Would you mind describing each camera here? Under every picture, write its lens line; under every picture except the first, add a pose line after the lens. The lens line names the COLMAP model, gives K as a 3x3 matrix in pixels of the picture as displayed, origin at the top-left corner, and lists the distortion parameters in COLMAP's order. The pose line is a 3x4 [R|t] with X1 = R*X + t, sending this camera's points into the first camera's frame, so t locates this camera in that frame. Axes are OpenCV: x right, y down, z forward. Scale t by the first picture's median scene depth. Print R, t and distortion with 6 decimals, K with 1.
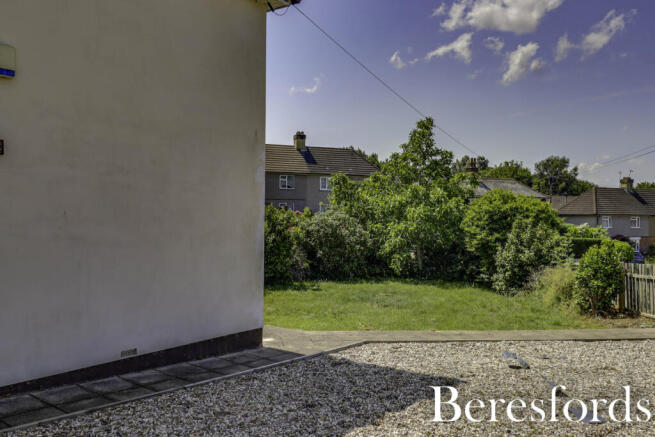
lens RADIAL K [[550.5, 0, 327.9], [0, 550.5, 215.6], [0, 0, 1]] dist [0.005532, 0.012632]
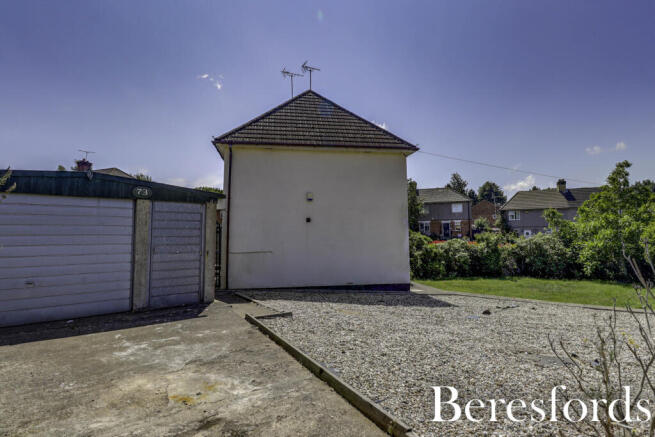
lens RADIAL K [[341.7, 0, 328.5], [0, 341.7, 213.6], [0, 0, 1]] dist [-0.020058, -0.002381]
pose [[0.710424, -0.066707, -0.700605, 0.266455], [0.013573, 0.996611, -0.081128, 0.004139], [0.703643, 0.048126, 0.708922, -0.129418]]
